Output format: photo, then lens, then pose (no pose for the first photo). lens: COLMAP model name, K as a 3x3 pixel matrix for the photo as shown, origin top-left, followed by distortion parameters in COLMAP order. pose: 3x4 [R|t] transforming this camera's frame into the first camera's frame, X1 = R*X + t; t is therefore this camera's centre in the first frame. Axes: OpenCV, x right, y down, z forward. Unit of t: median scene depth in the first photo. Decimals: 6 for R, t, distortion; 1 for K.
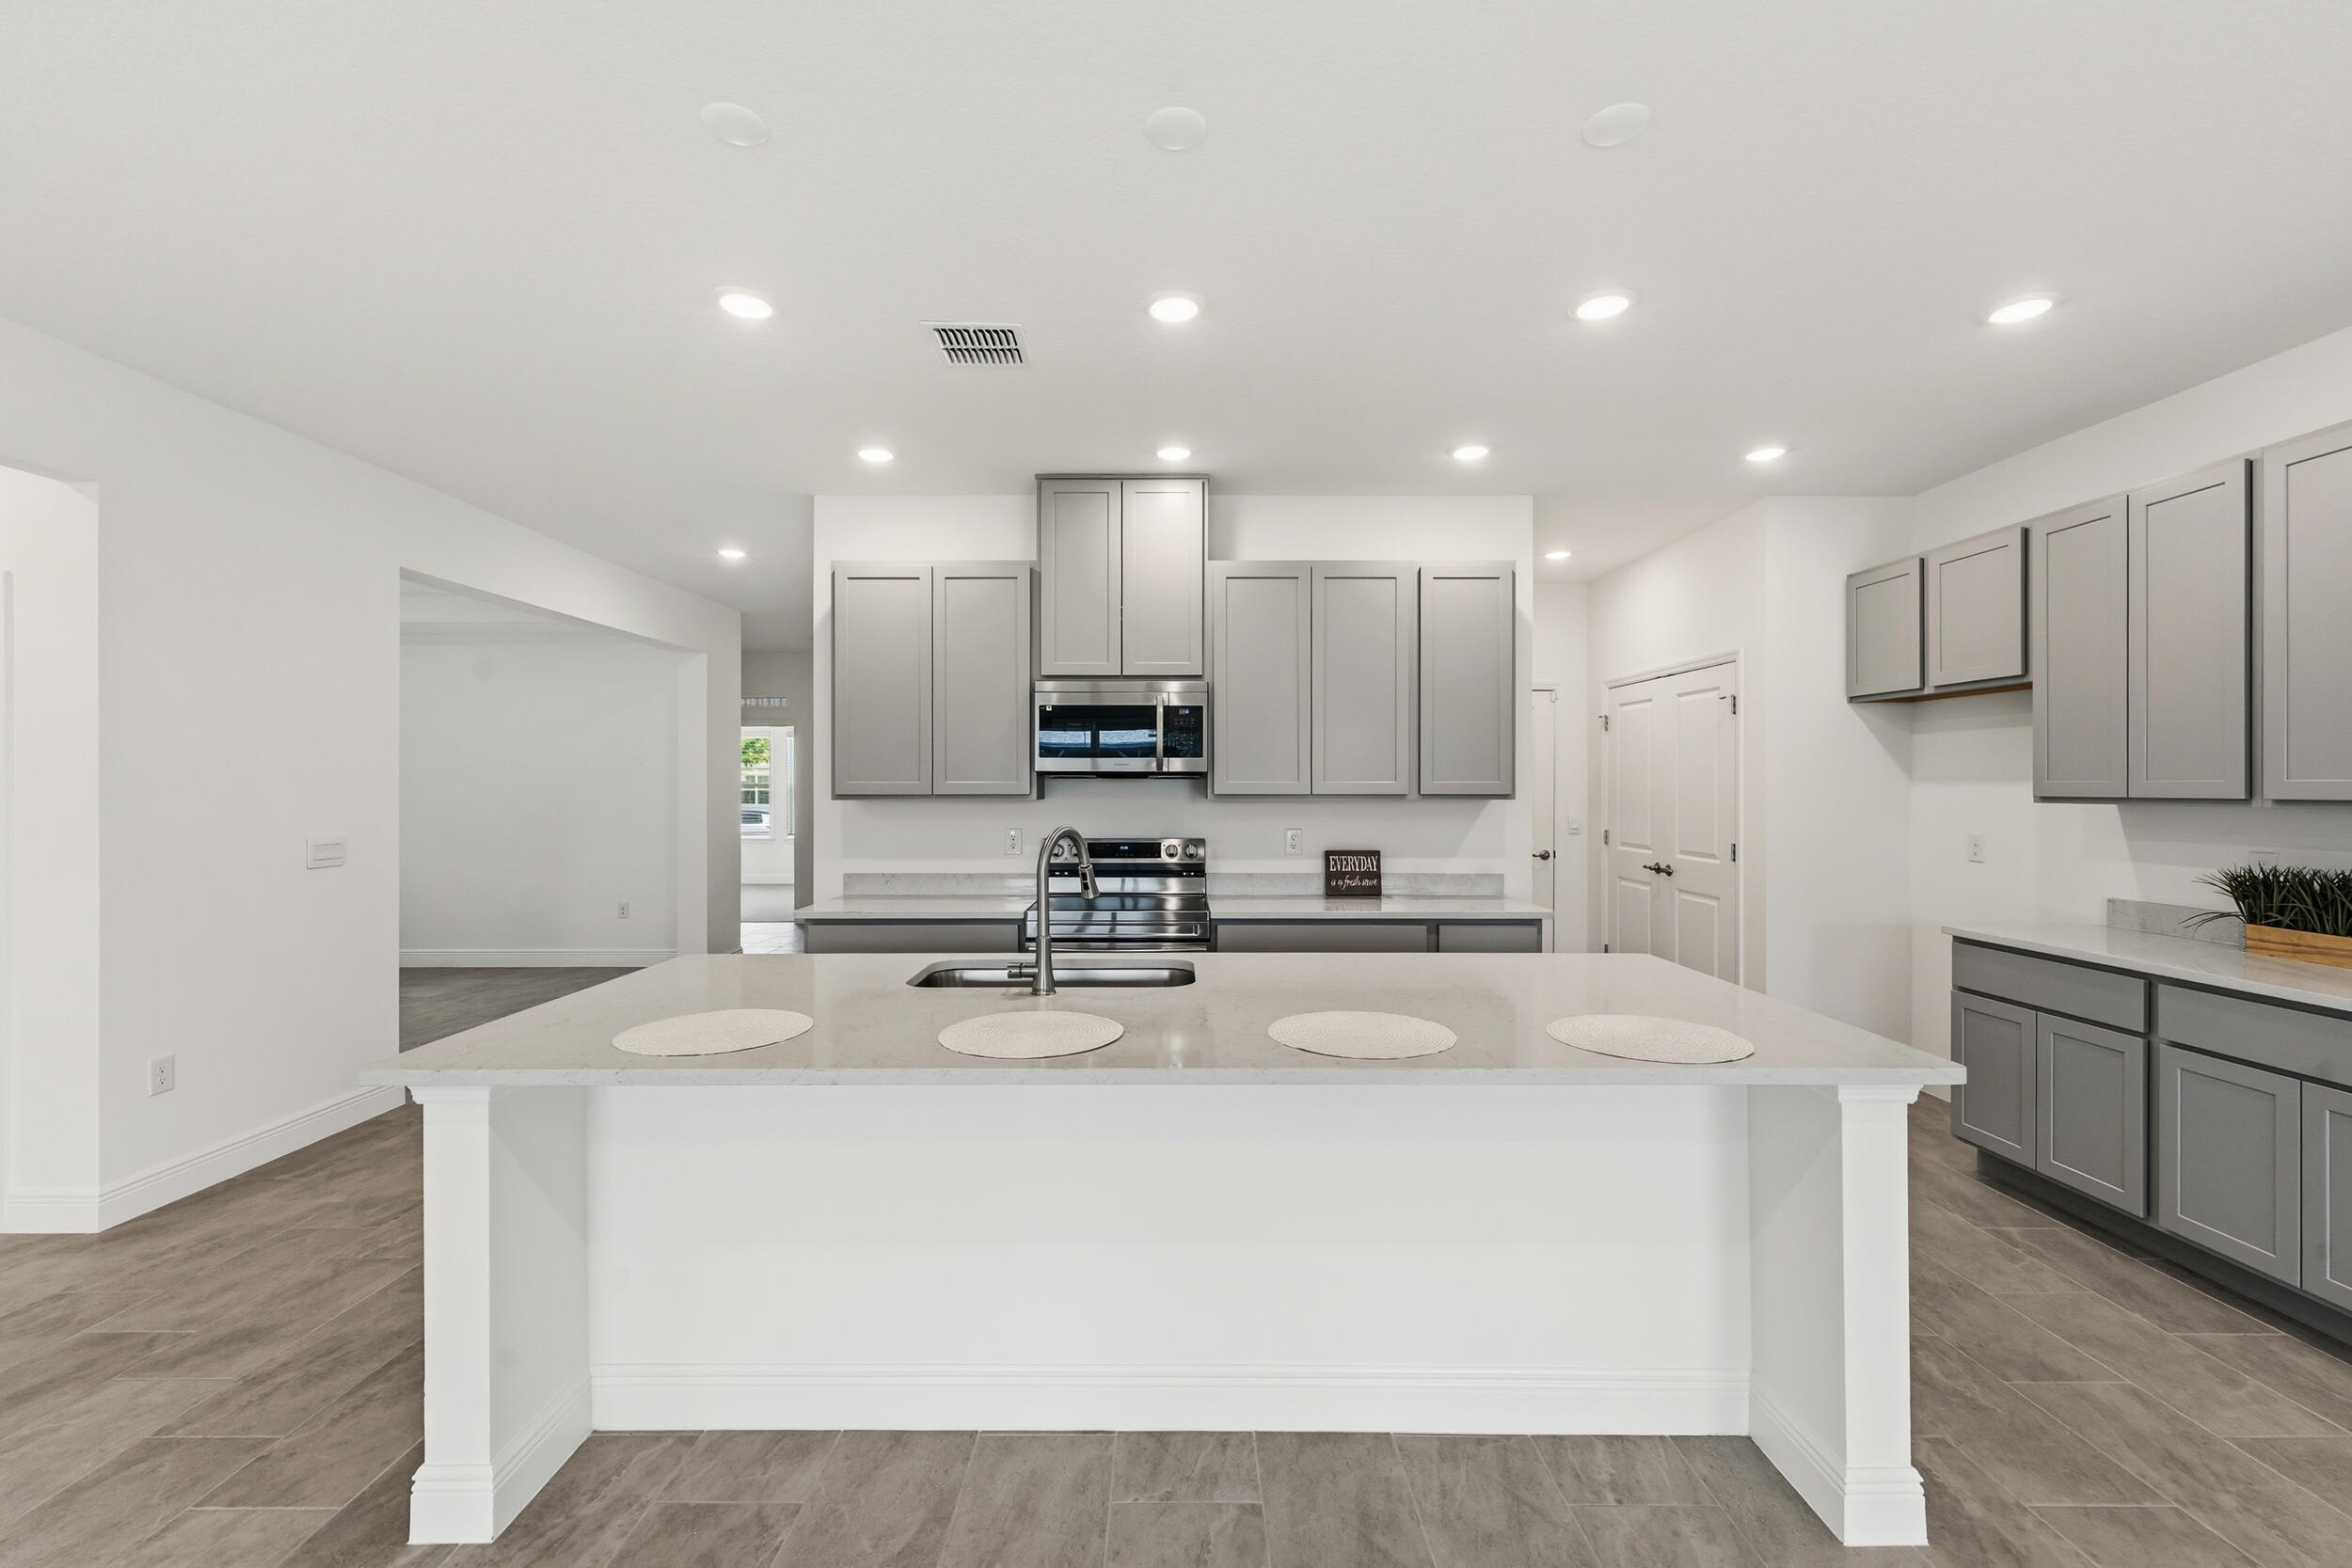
lens RADIAL K [[972.0, 0, 1172.7], [0, 972.0, 784.1], [0, 0, 1]] dist [0.001633, -0.000593]
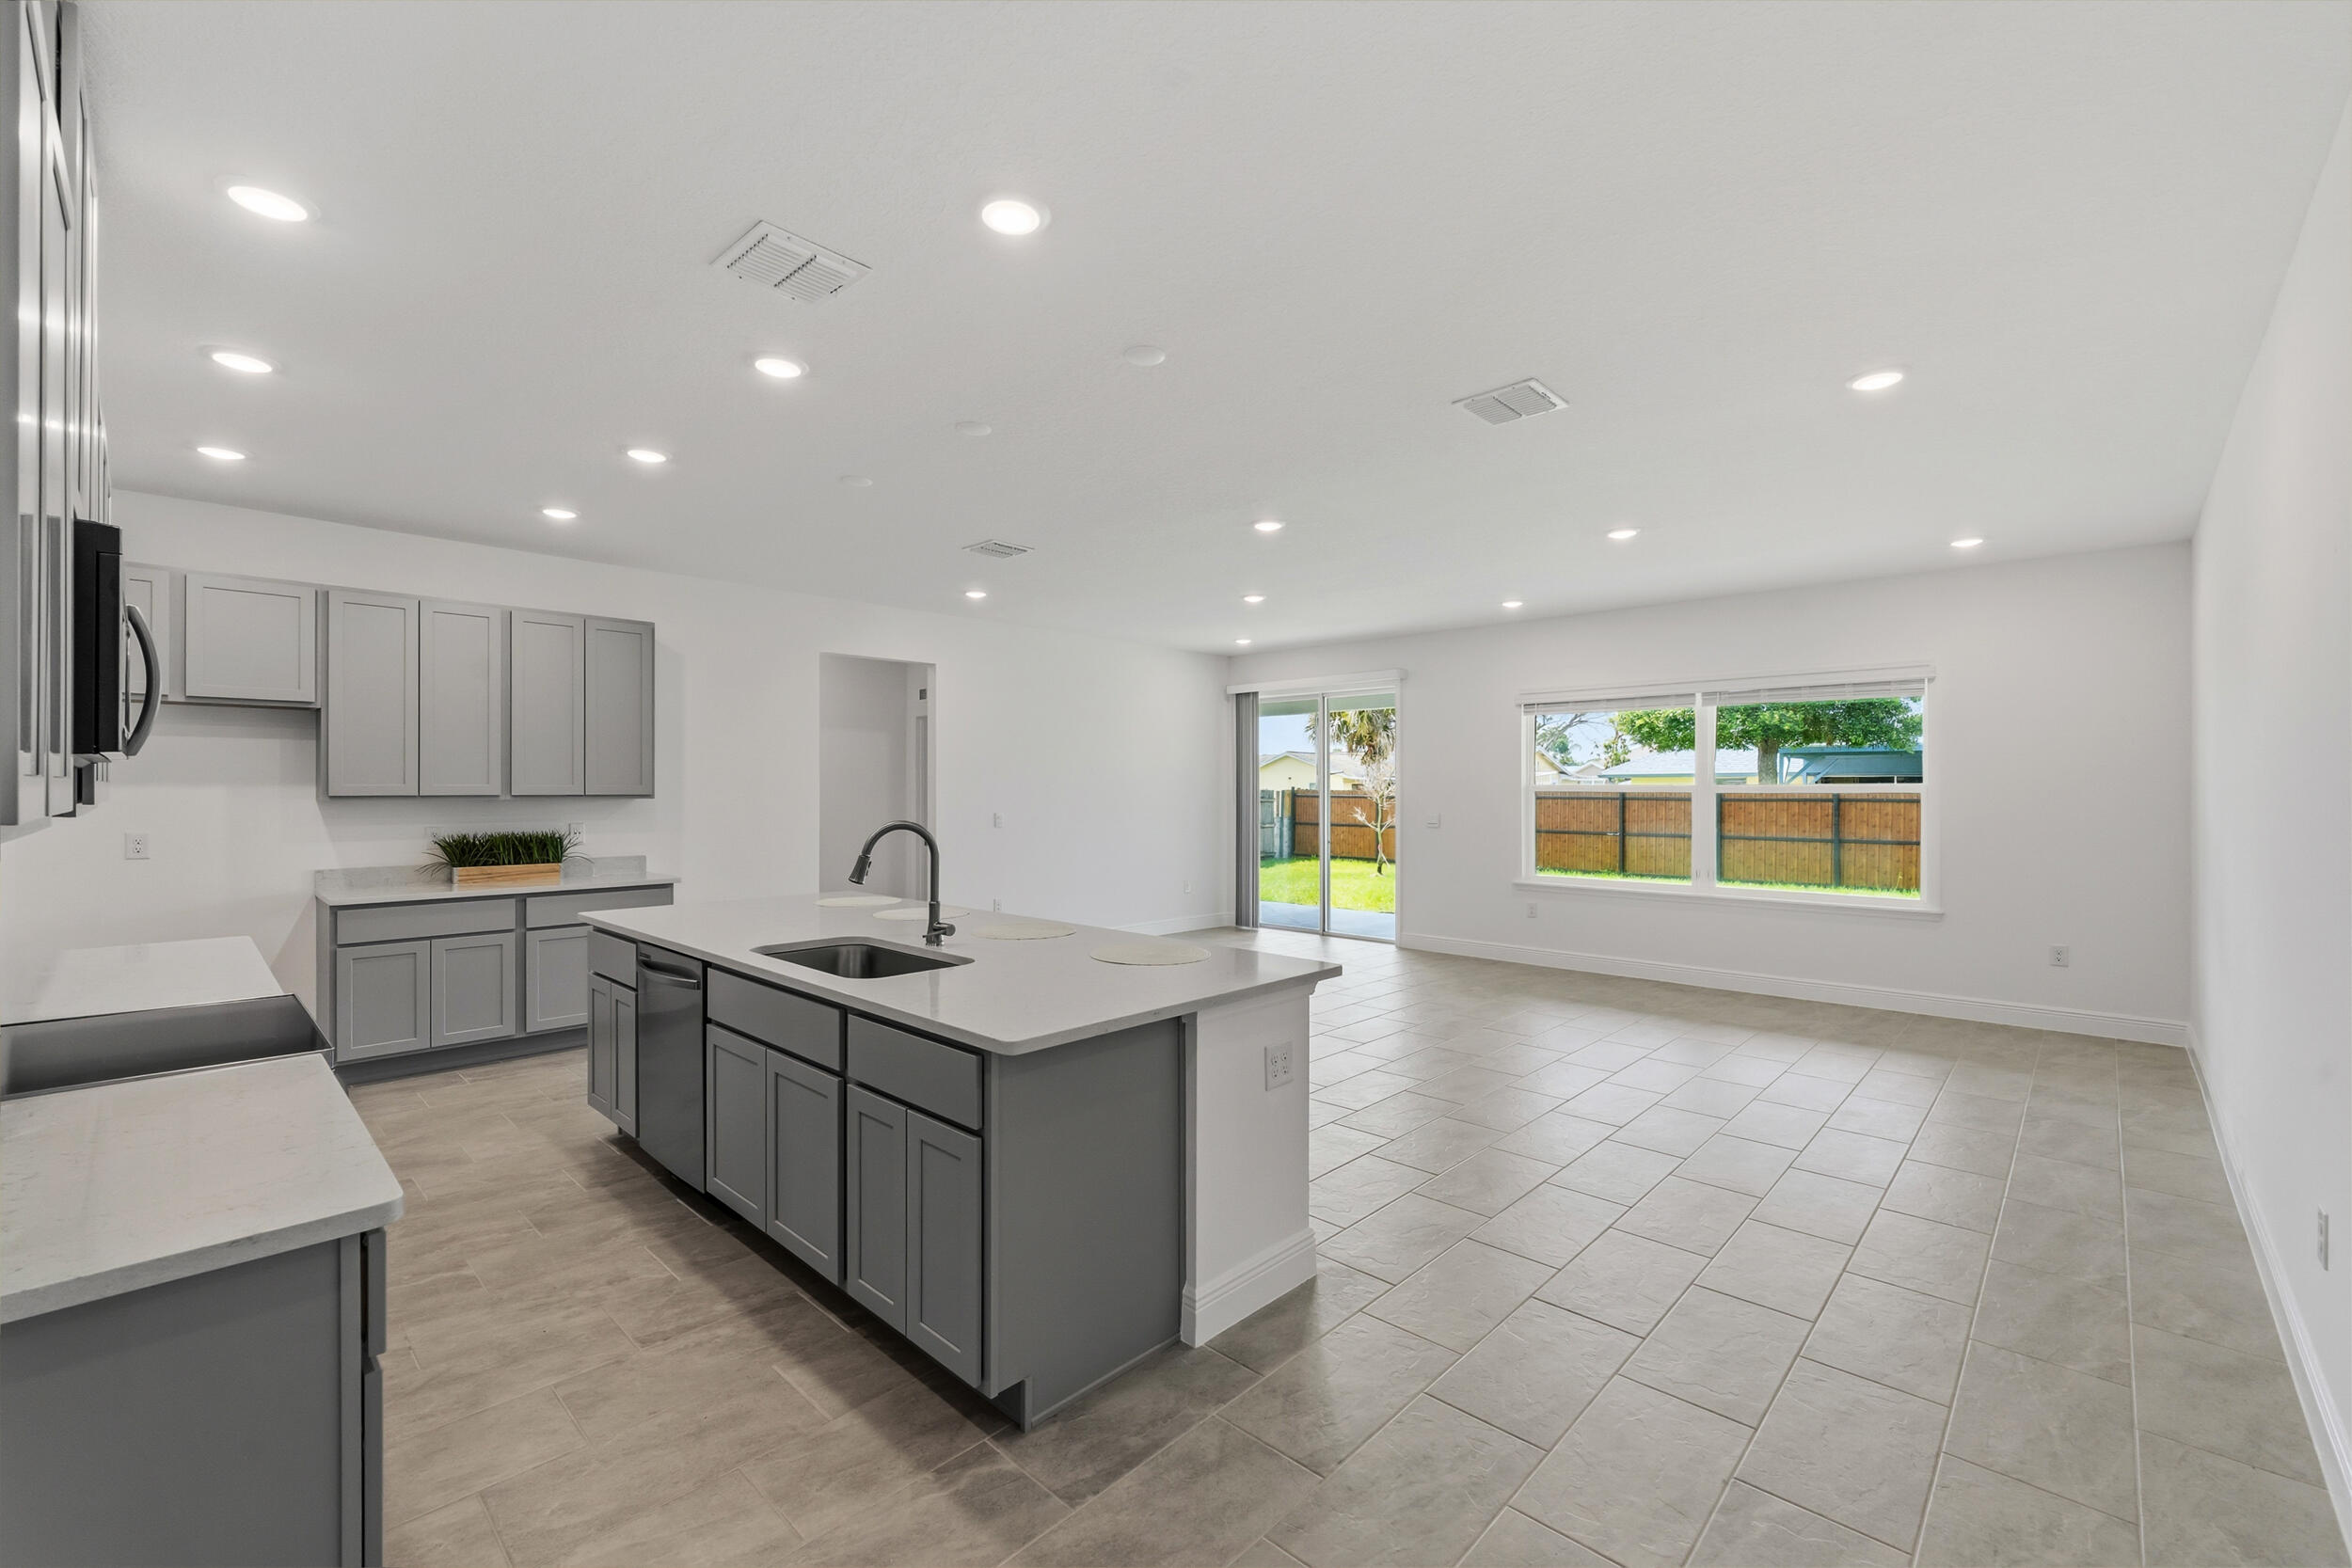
lens RADIAL K [[972.0, 0, 1166.5], [0, 972.0, 781.7], [0, 0, 1]] dist [0.001633, -0.000593]
pose [[-0.719949, 0.004599, 0.694012, -0.721614], [-0.002129, 0.999959, -0.008835, 0.002719], [-0.694024, -0.007838, -0.719910, 0.980538]]
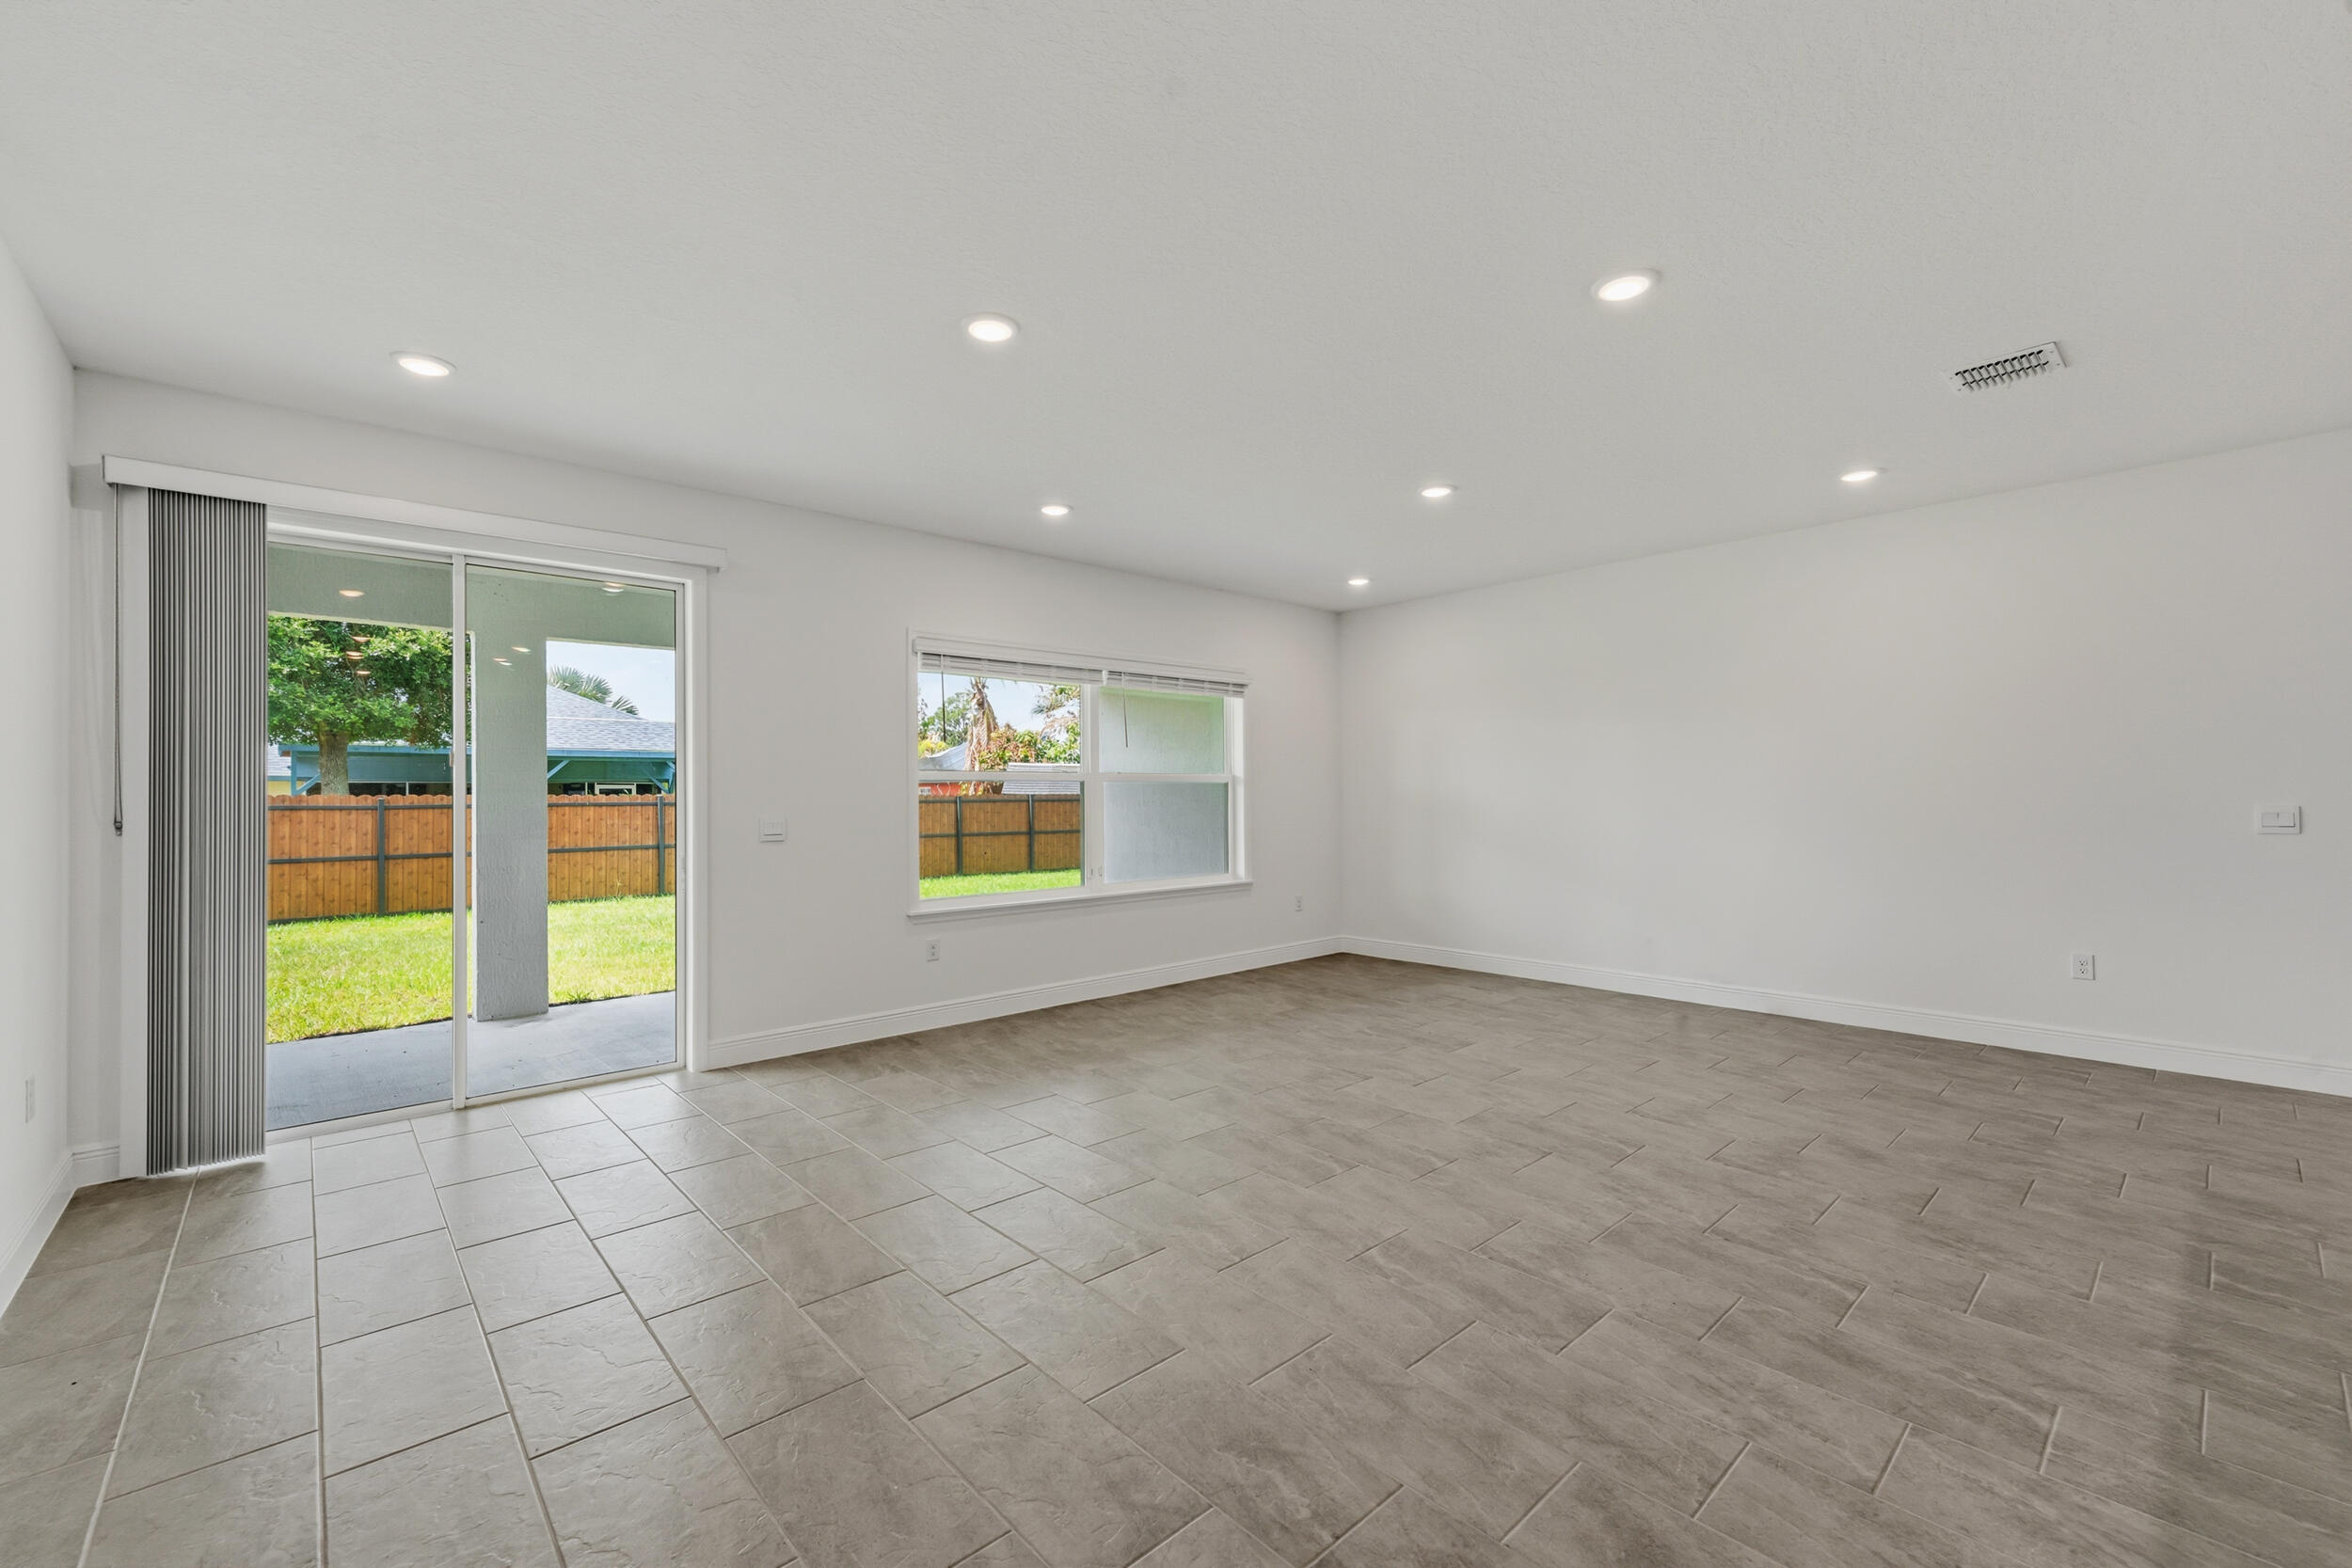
lens RADIAL K [[972.0, 0, 1180.1], [0, 972.0, 784.6], [0, 0, 1]] dist [0.001633, -0.000593]
pose [[-0.746979, -0.000920, -0.664847, 0.683905], [0.009763, 0.999876, -0.012353, 0.030105], [0.664776, -0.015719, -0.746877, 0.341768]]
